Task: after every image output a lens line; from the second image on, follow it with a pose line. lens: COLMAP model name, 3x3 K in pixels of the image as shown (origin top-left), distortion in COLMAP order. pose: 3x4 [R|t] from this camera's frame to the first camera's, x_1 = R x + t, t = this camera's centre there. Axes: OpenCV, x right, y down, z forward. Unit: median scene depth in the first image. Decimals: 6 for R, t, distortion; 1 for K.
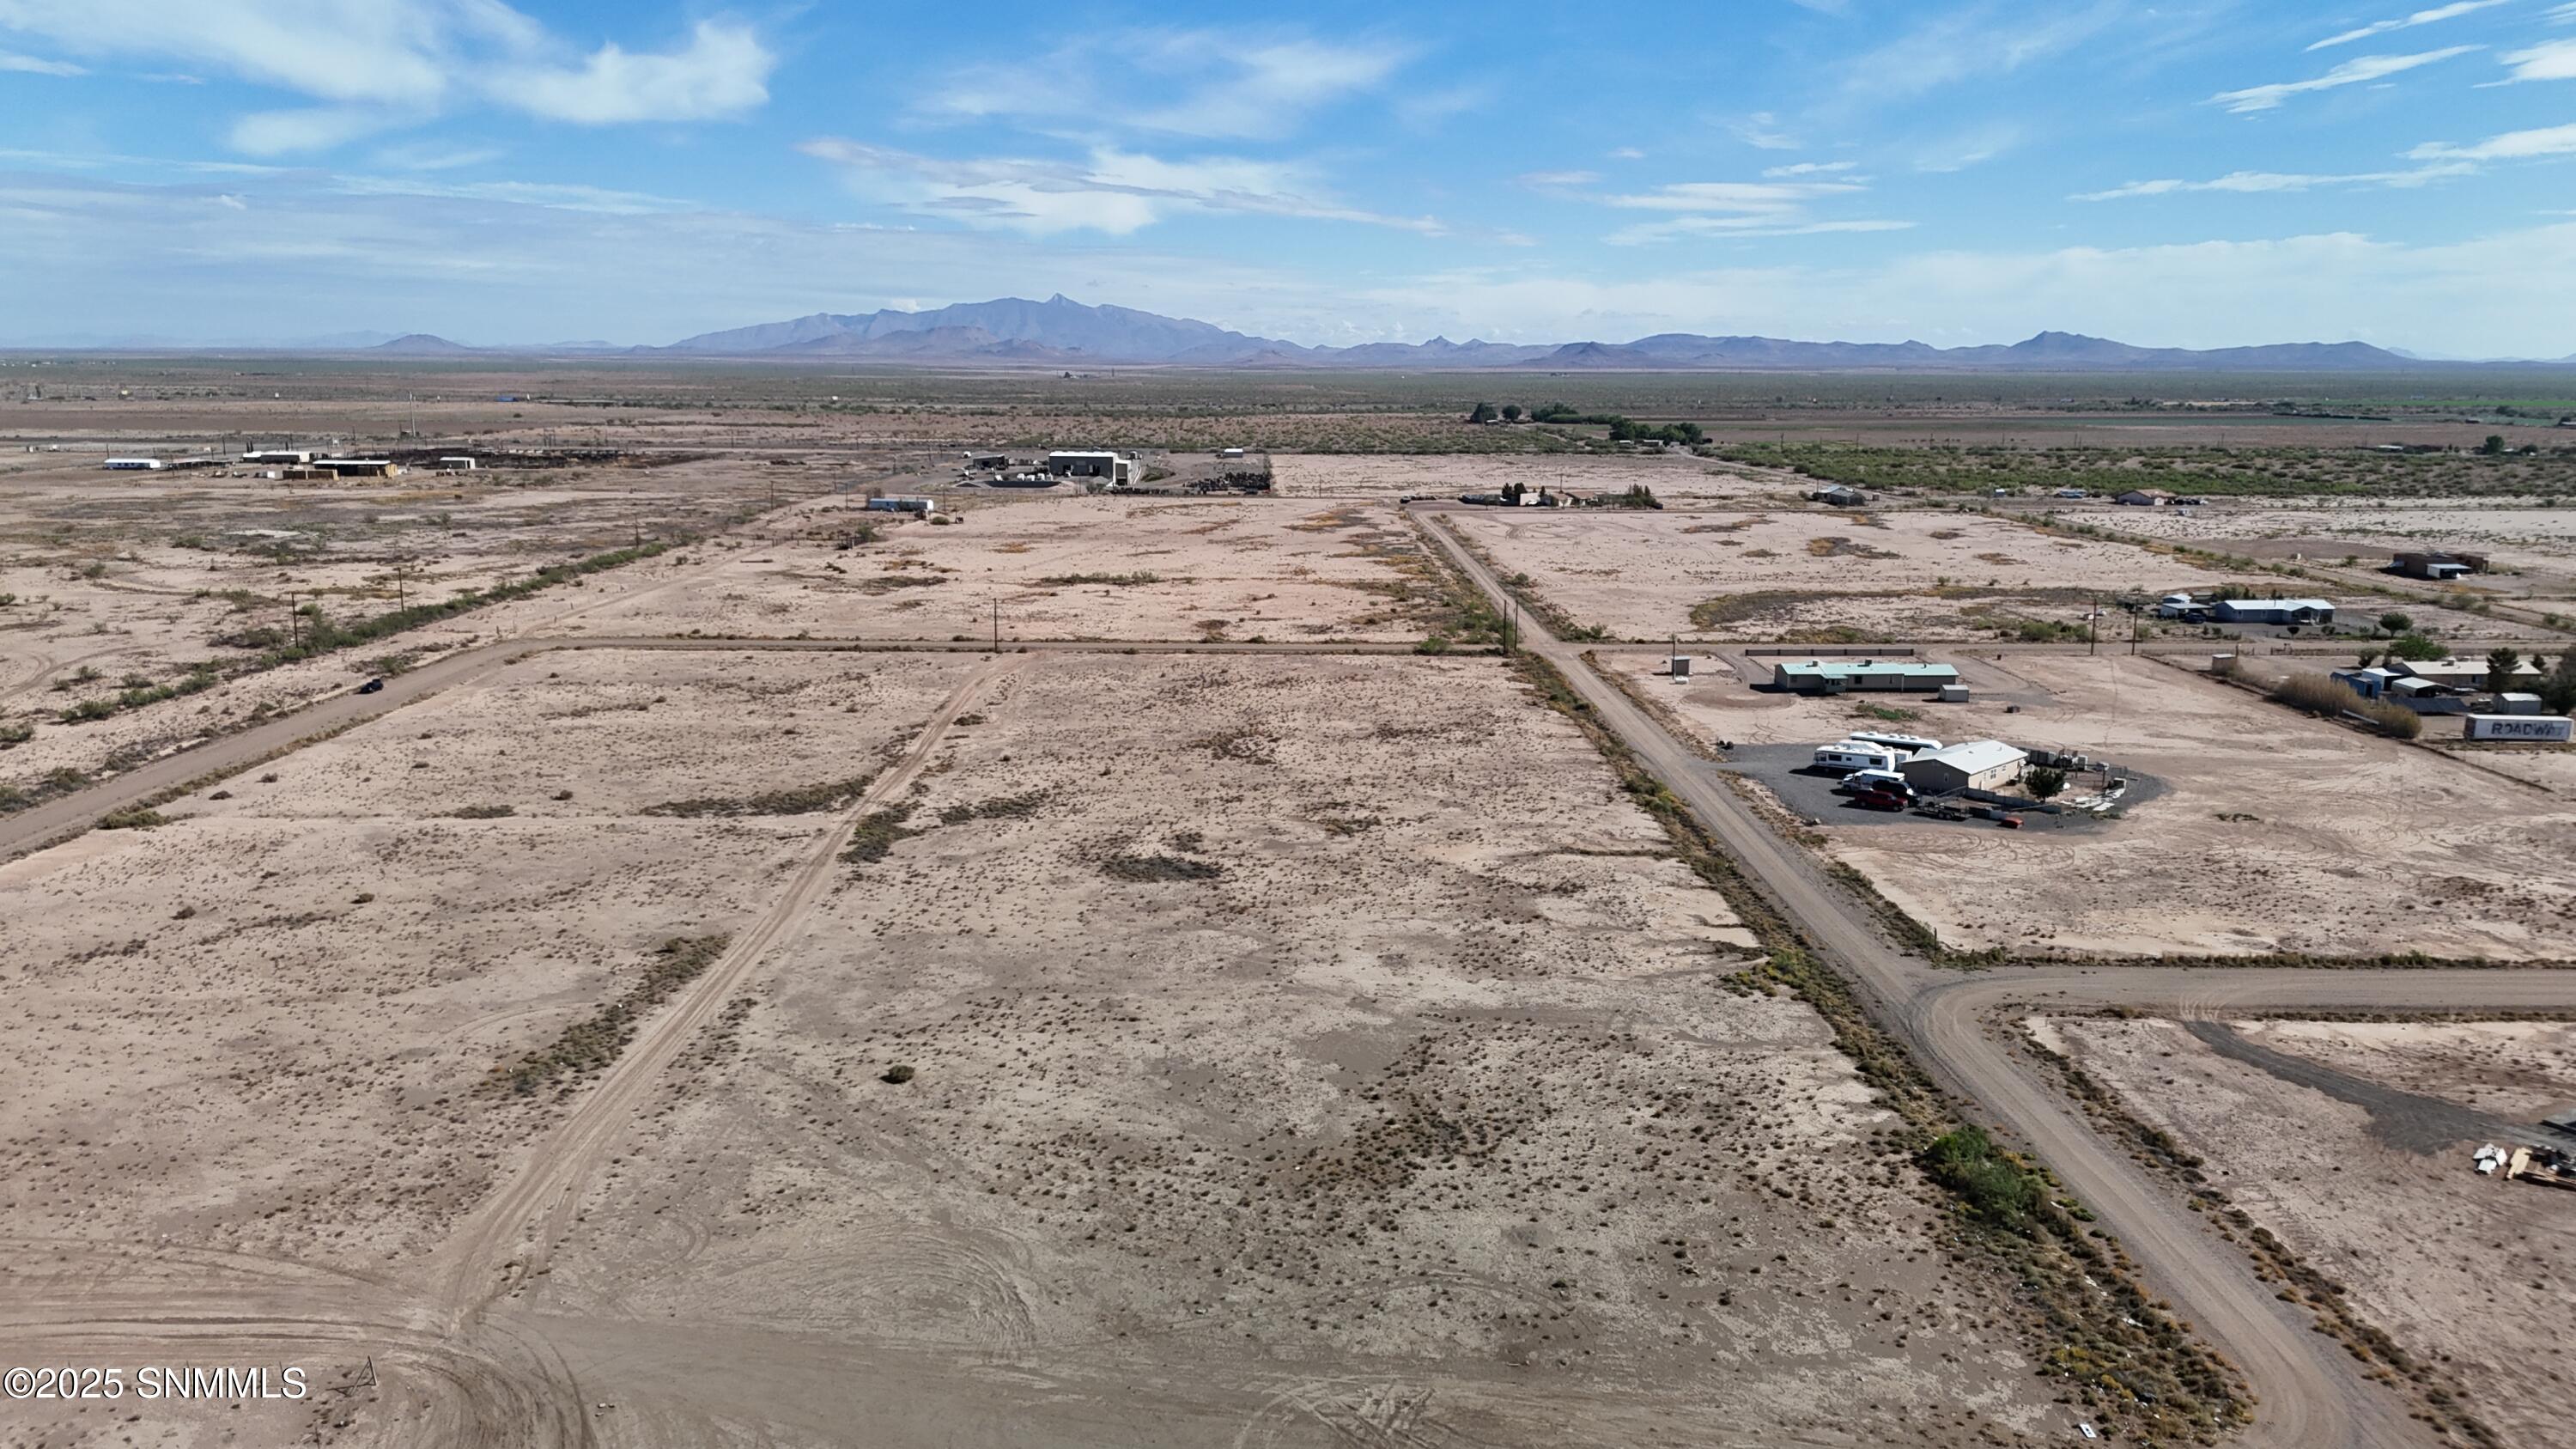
lens RADIAL K [[1869.3, 0, 1297.6], [0, 1869.3, 749.2], [0, 0, 1]] dist [0.093624, -0.095184]
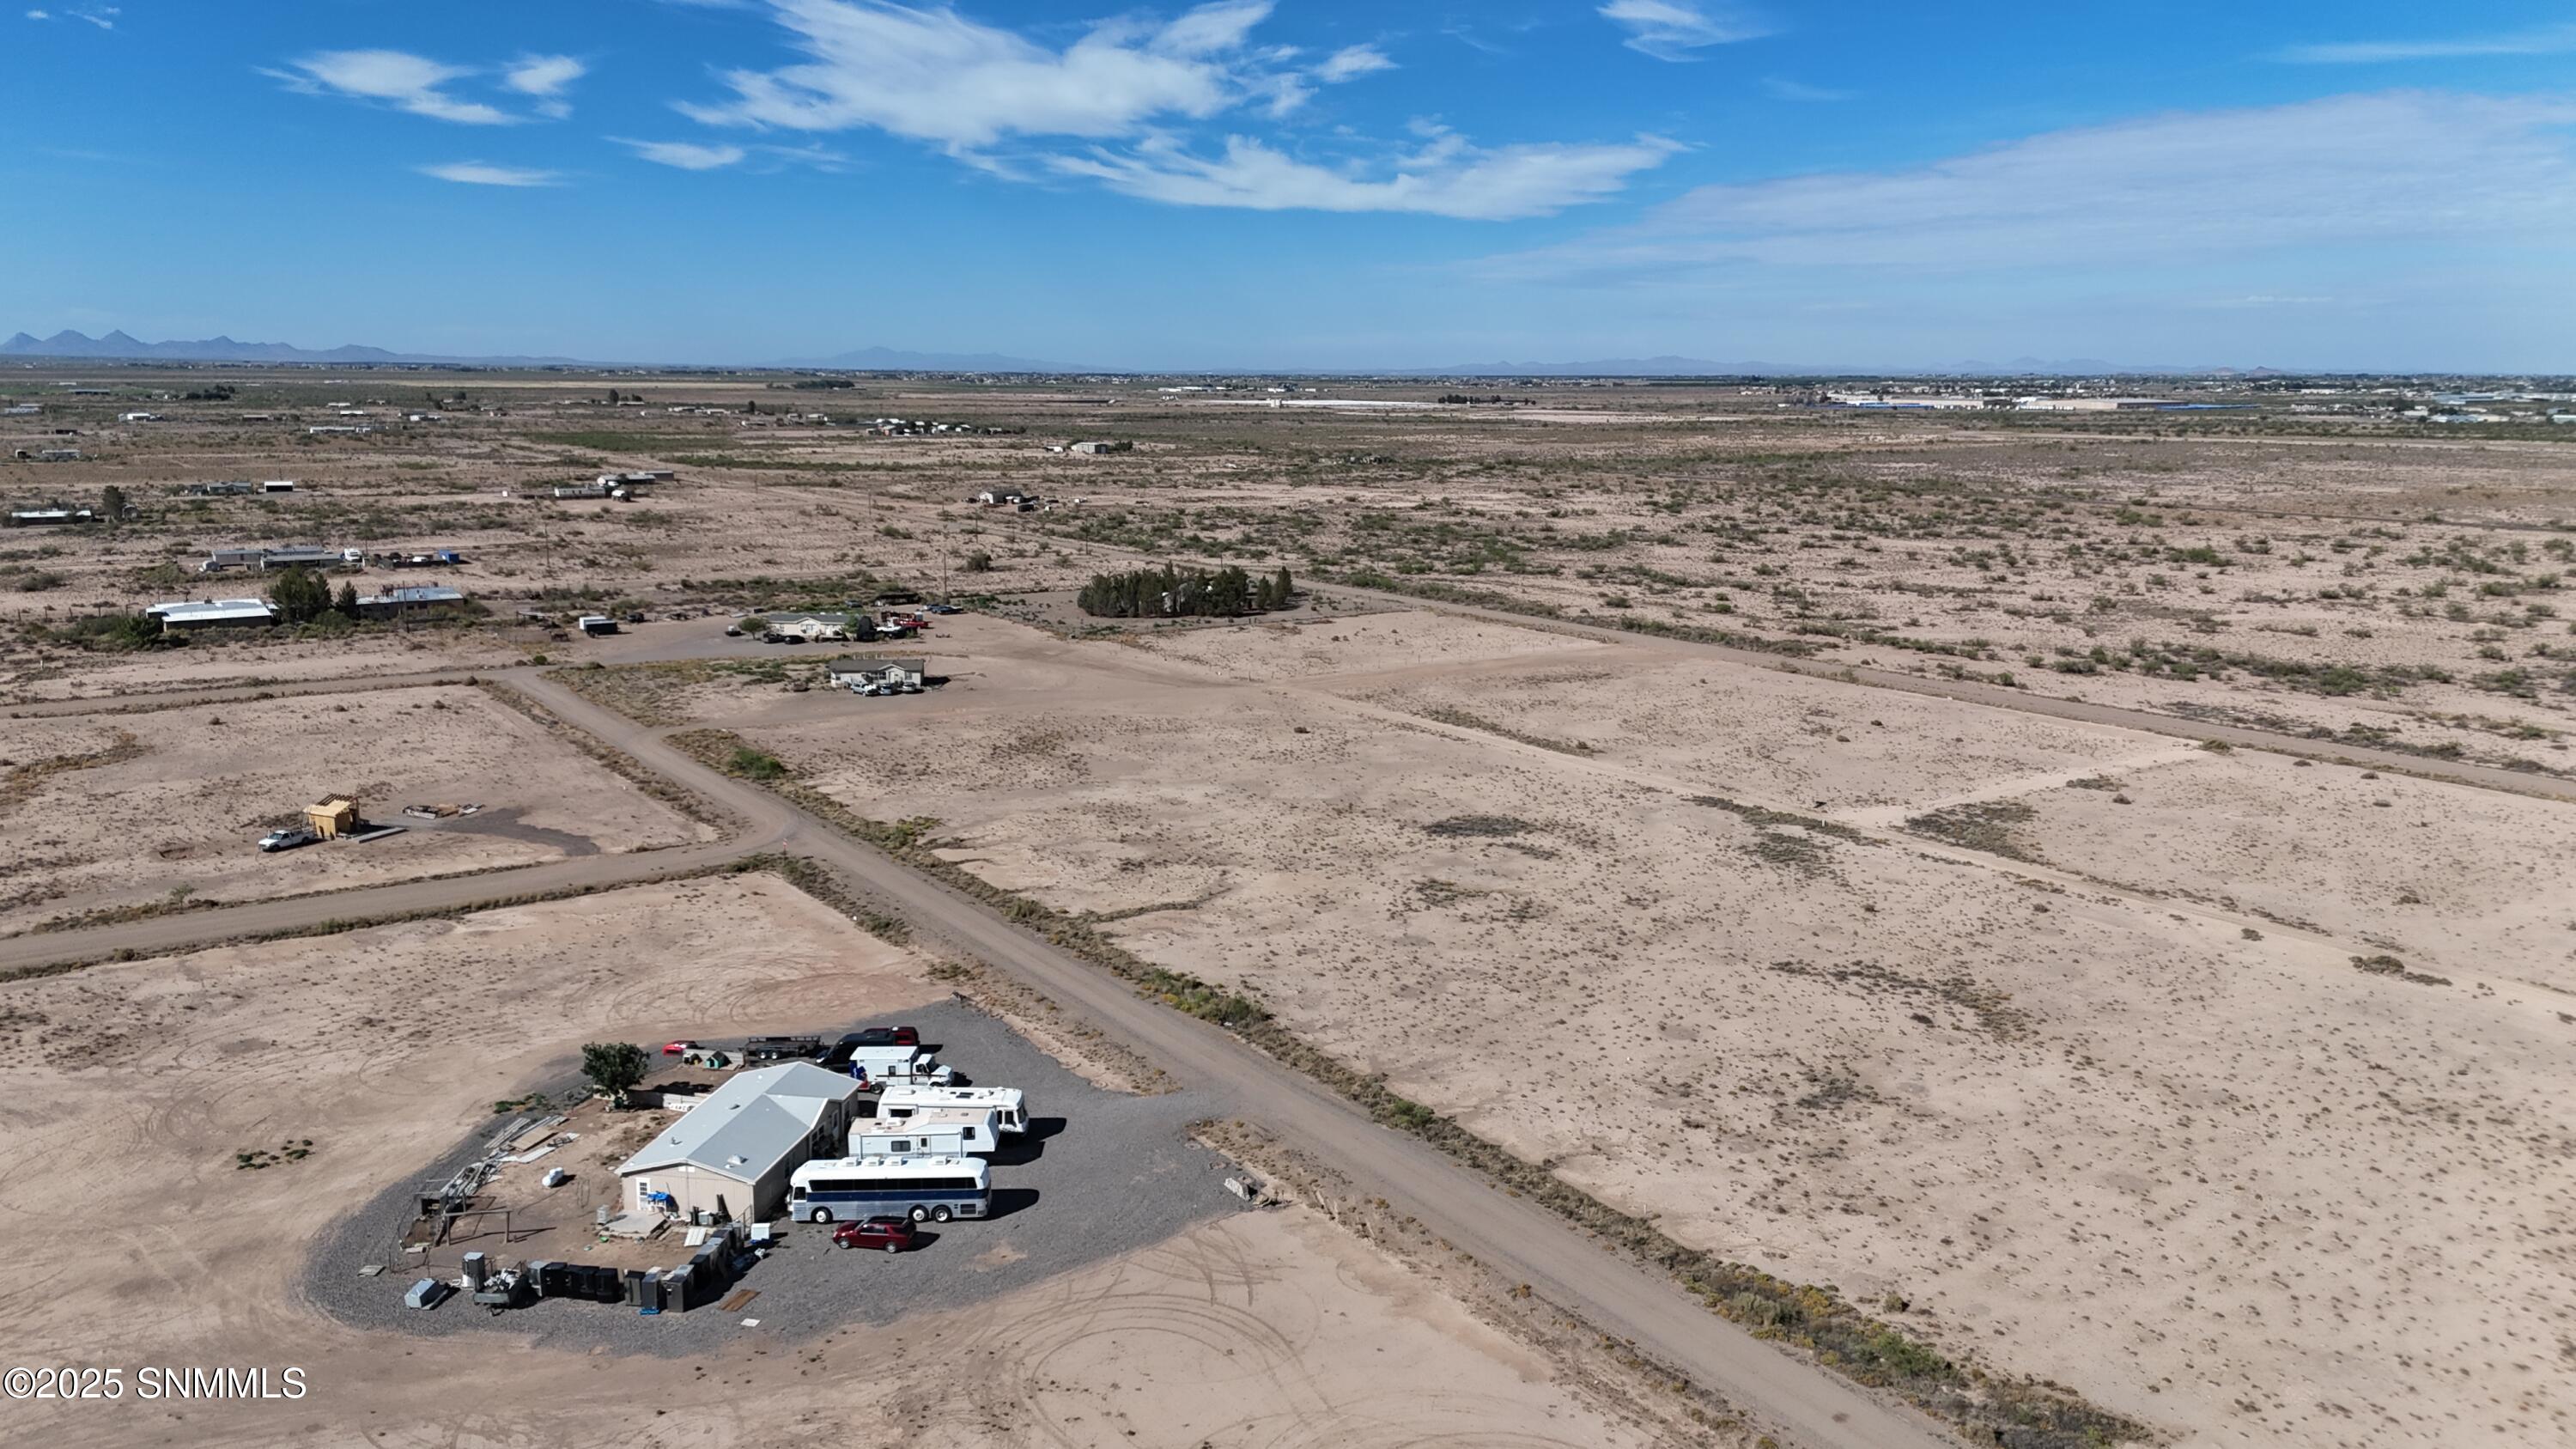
lens RADIAL K [[1869.3, 0, 1294.4], [0, 1869.3, 748.1], [0, 0, 1]] dist [0.093624, -0.095184]
pose [[-0.829142, 0.101230, -0.549796, 0.651920], [-0.121777, 0.927146, 0.354360, -0.375663], [0.545613, 0.360767, -0.756408, 1.862639]]
